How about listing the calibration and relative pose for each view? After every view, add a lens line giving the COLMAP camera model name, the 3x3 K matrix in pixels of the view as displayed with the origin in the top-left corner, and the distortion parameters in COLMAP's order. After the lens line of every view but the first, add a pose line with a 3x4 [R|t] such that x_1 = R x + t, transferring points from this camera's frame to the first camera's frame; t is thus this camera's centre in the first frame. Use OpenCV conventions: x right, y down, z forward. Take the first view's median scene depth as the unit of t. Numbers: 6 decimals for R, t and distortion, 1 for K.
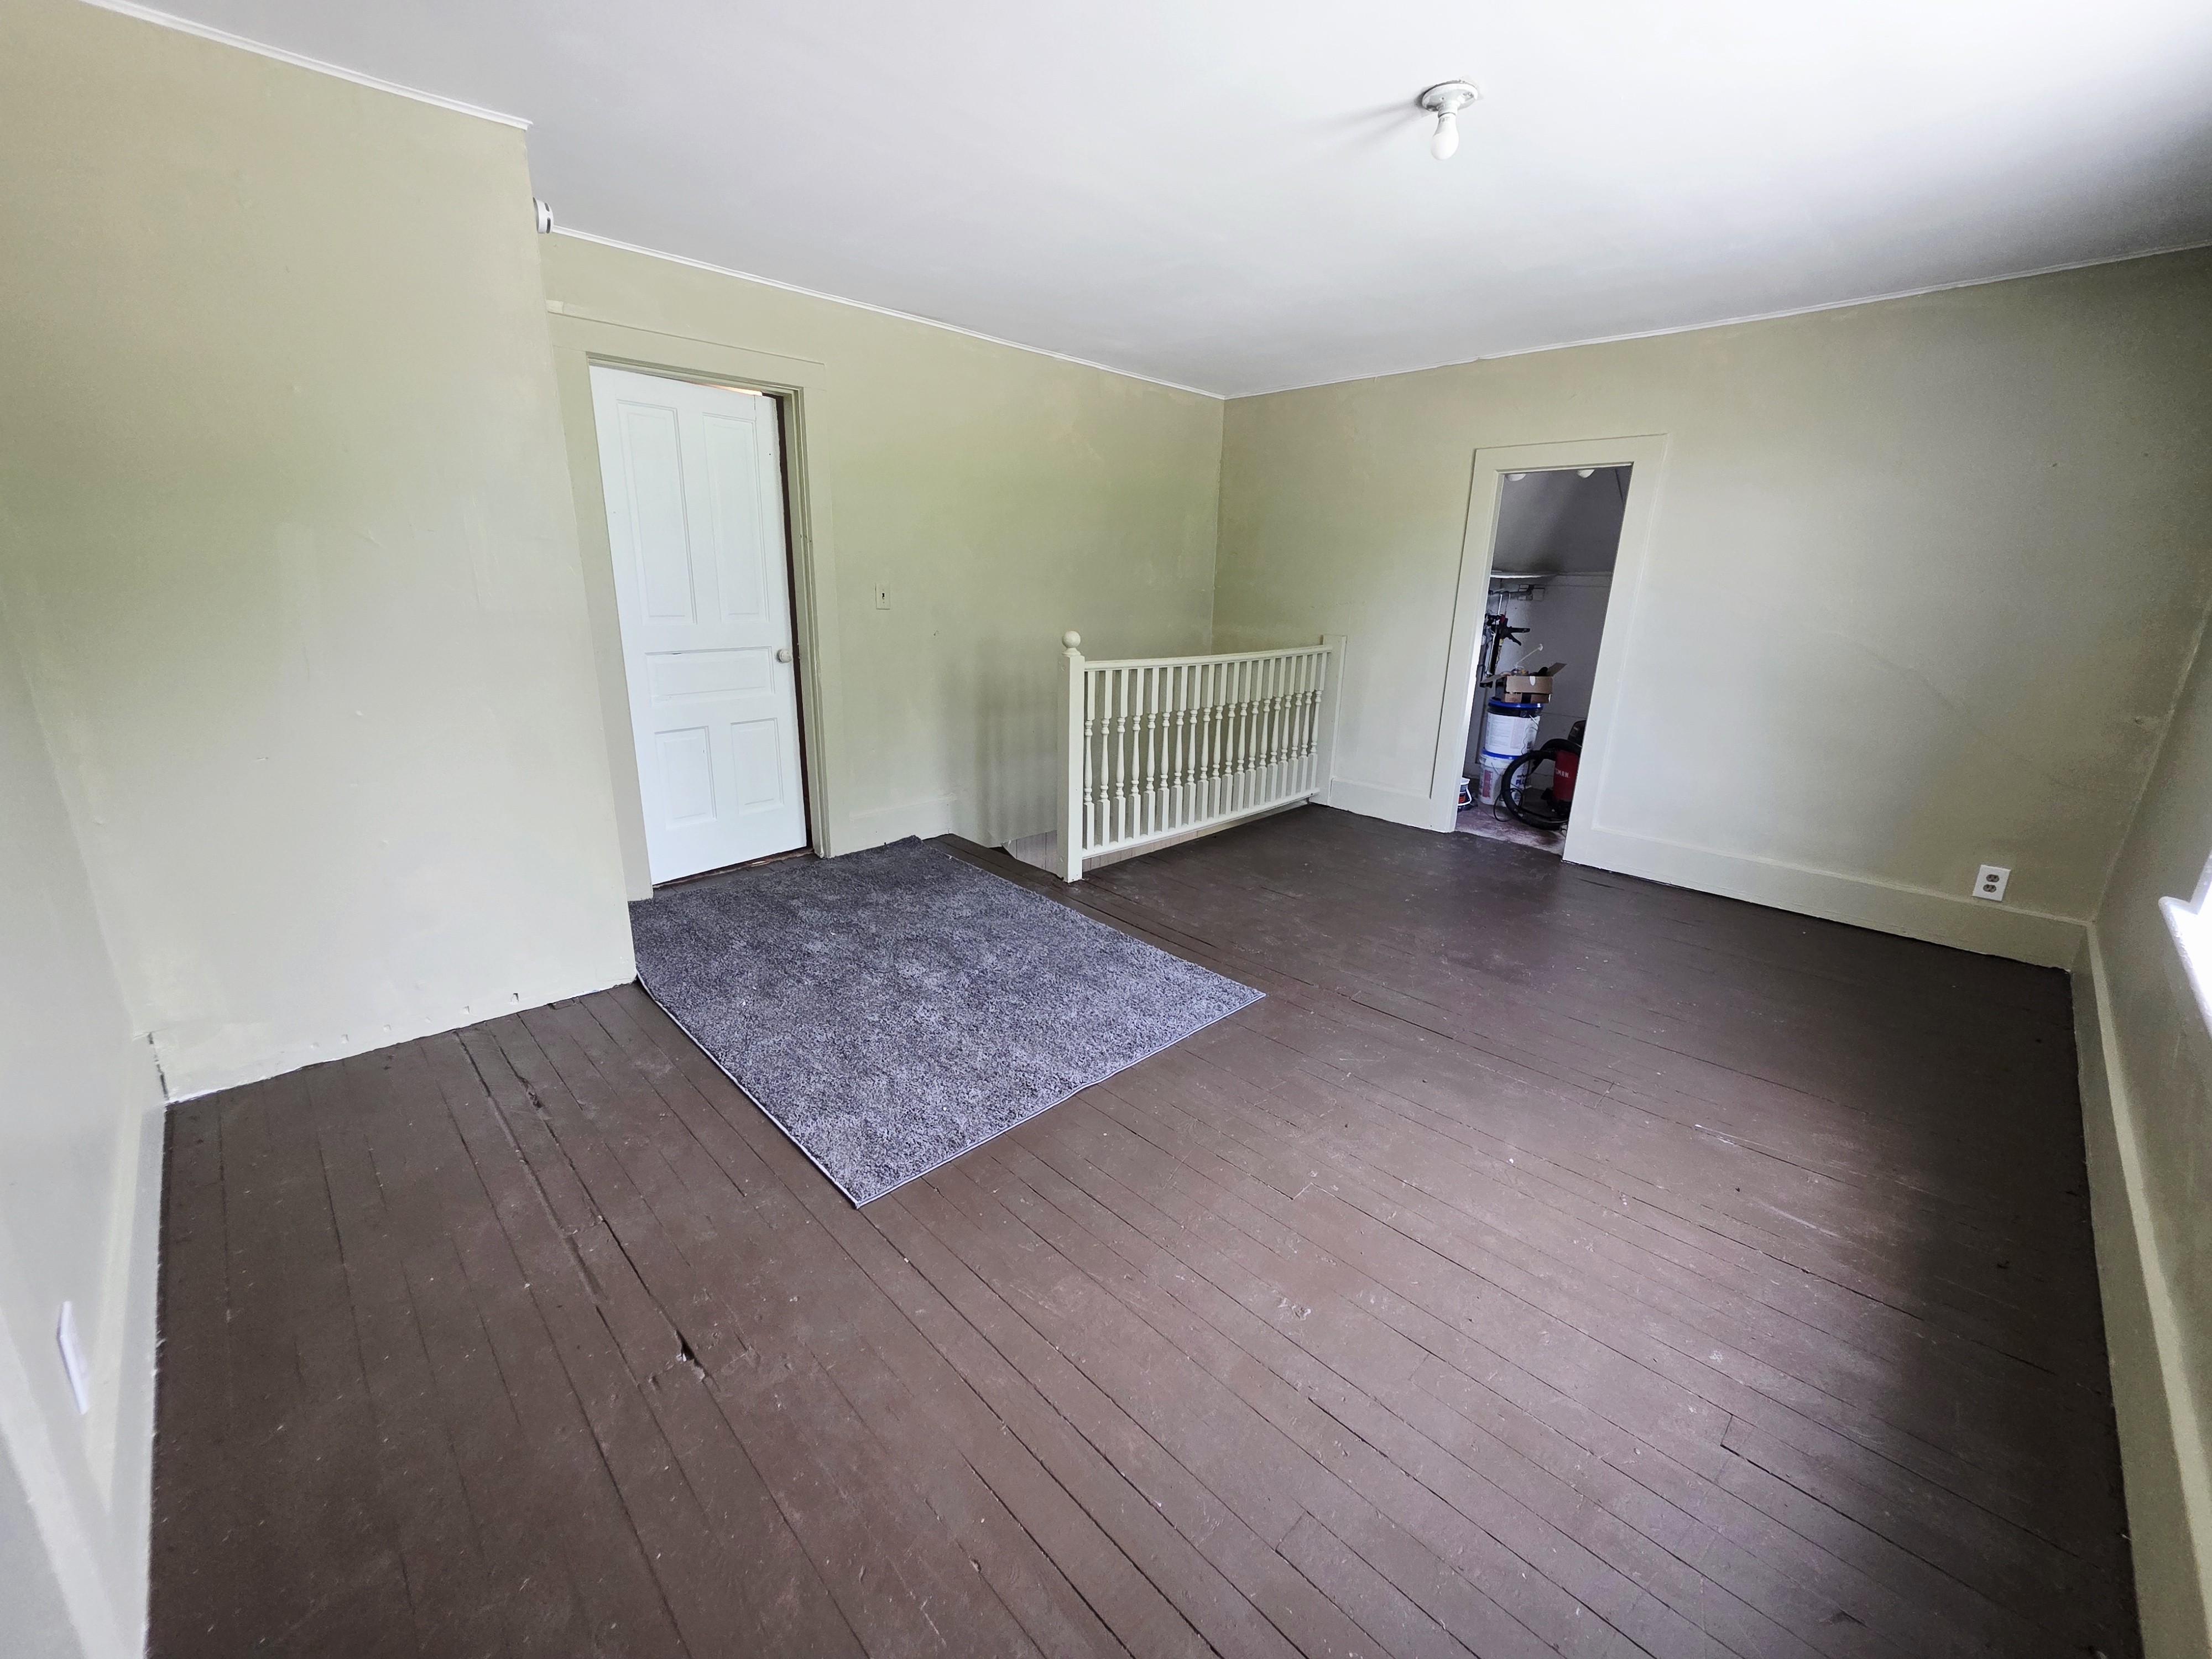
lens RADIAL K [[881.4, 0, 1107.6], [0, 881.4, 824.6], [0, 0, 1]] dist [0.003104, -0.000862]
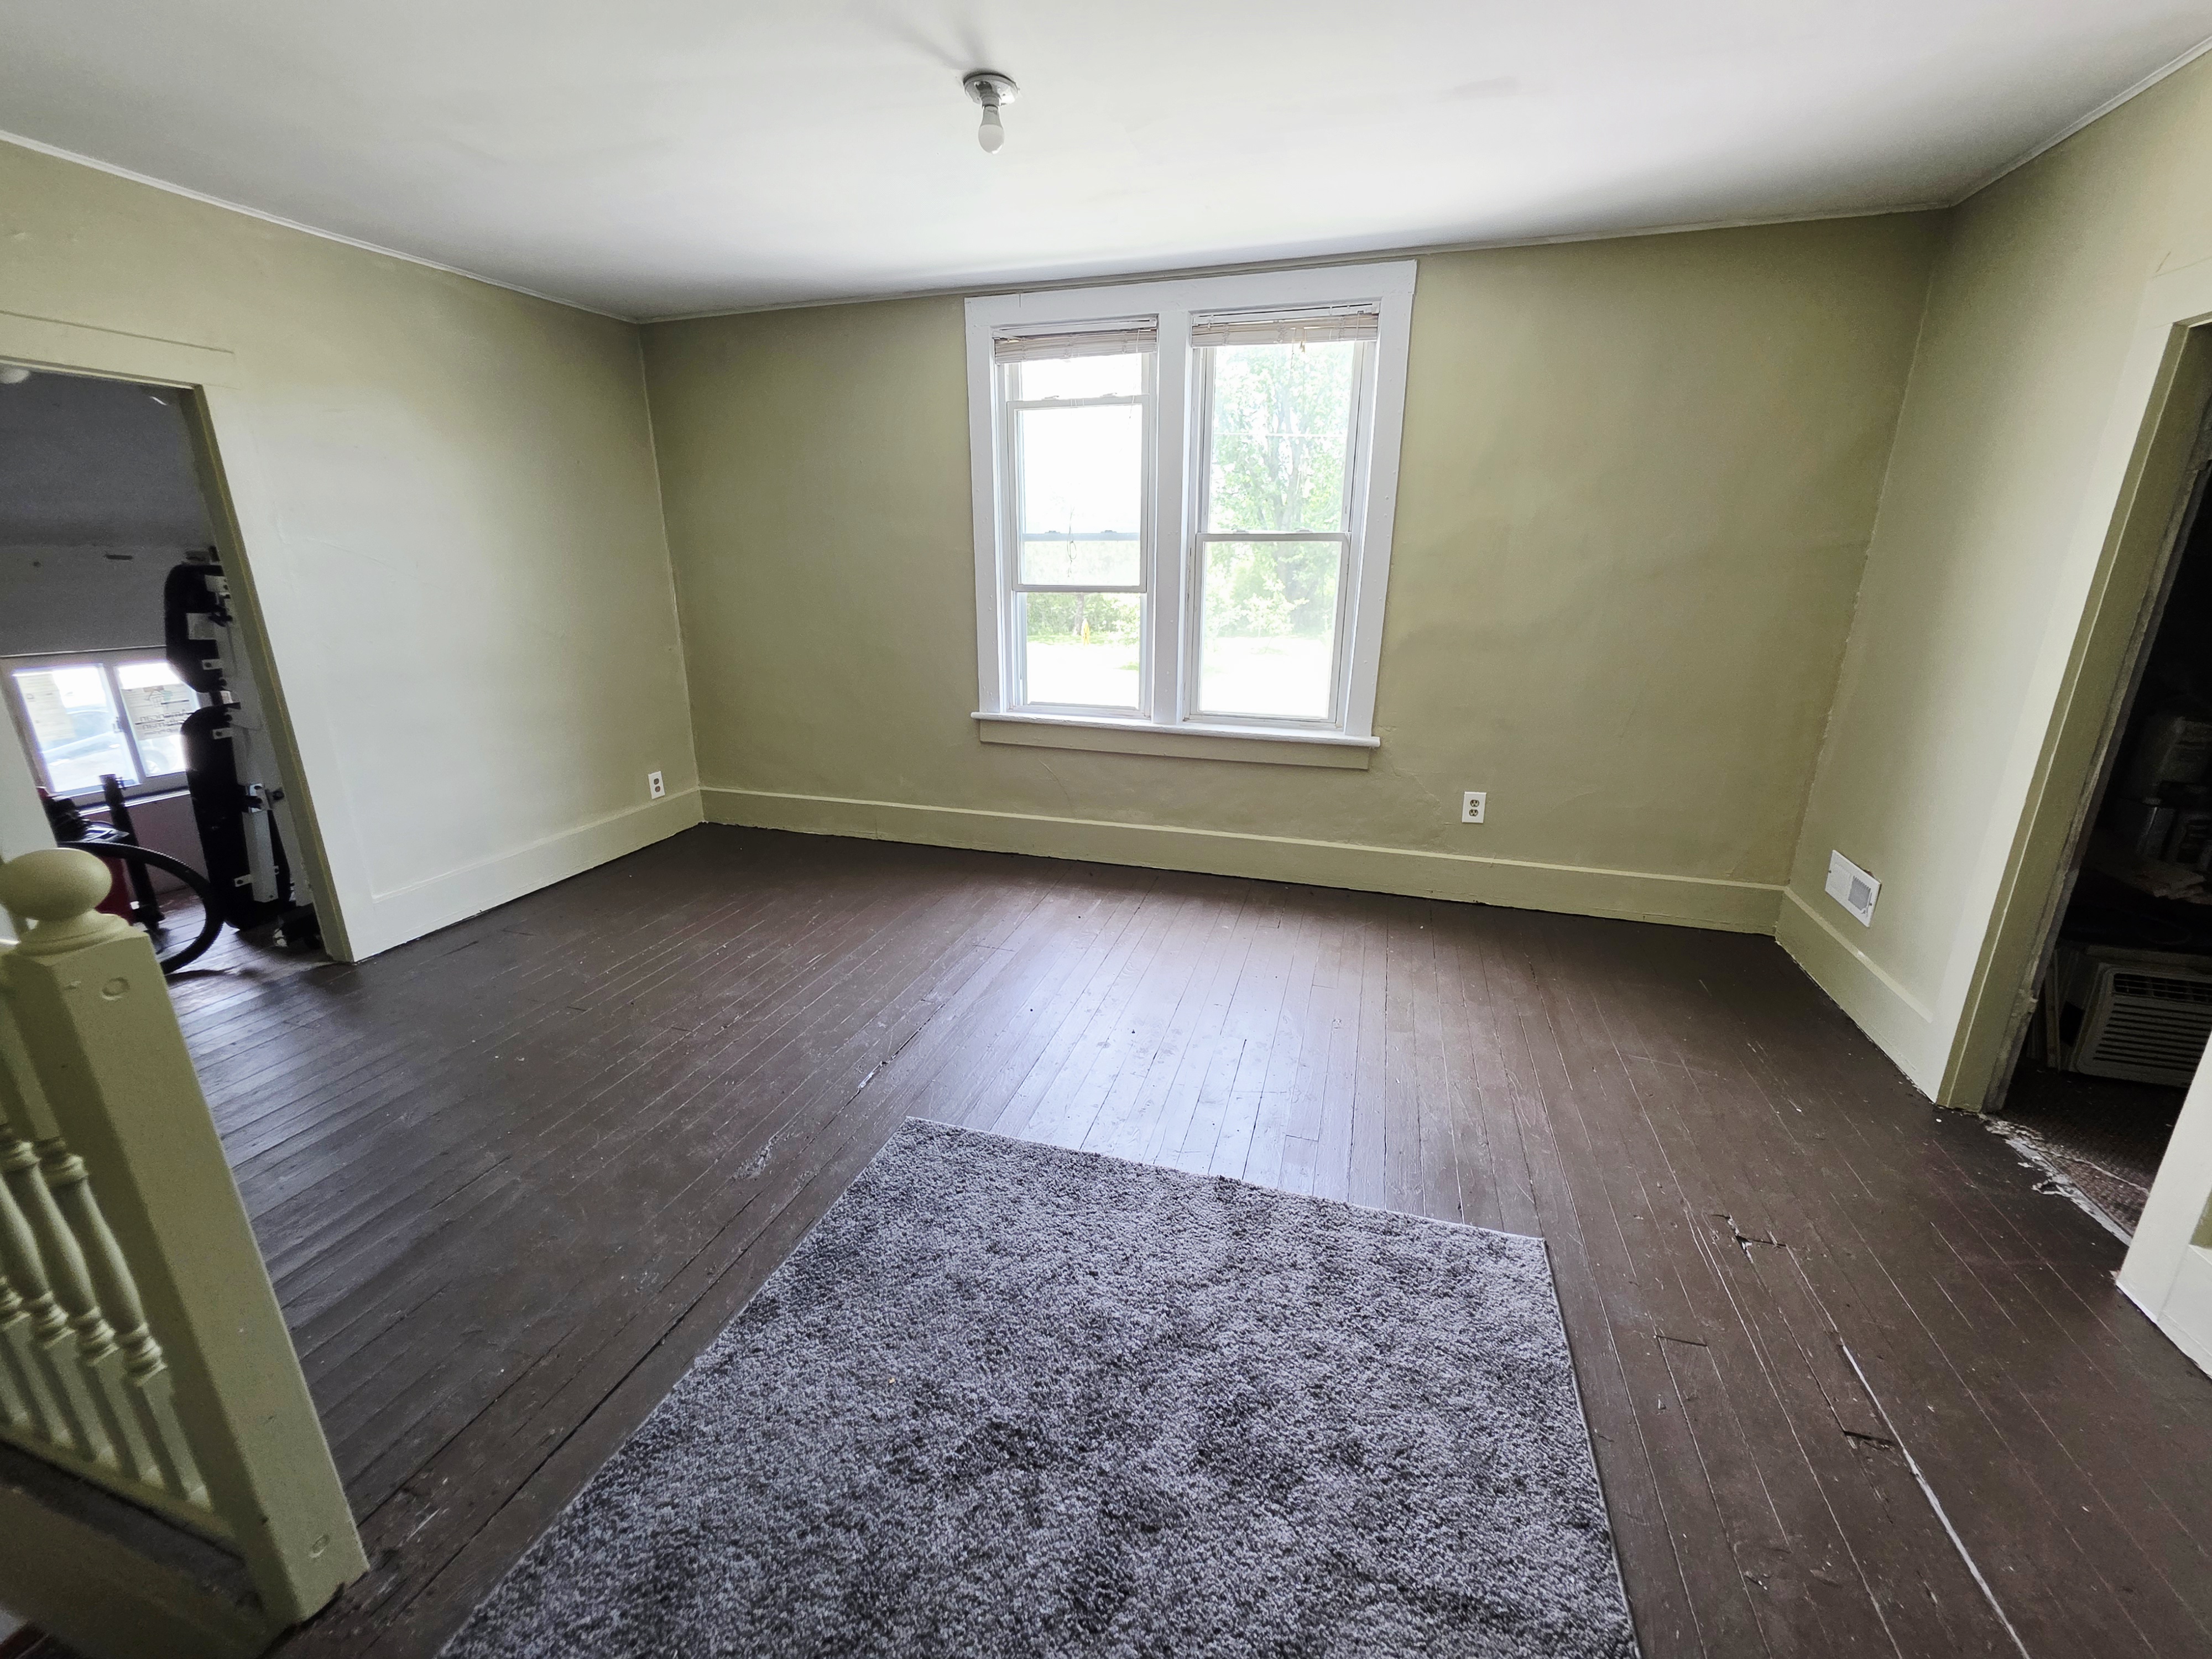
lens RADIAL K [[881.4, 0, 1106.8], [0, 881.4, 820.2], [0, 0, 1]] dist [0.003104, -0.000862]
pose [[-0.477896, -0.280053, 0.832578, -0.408329], [0.224038, 0.877612, 0.423798, -0.278139], [-0.849366, 0.389060, -0.356665, 0.862242]]
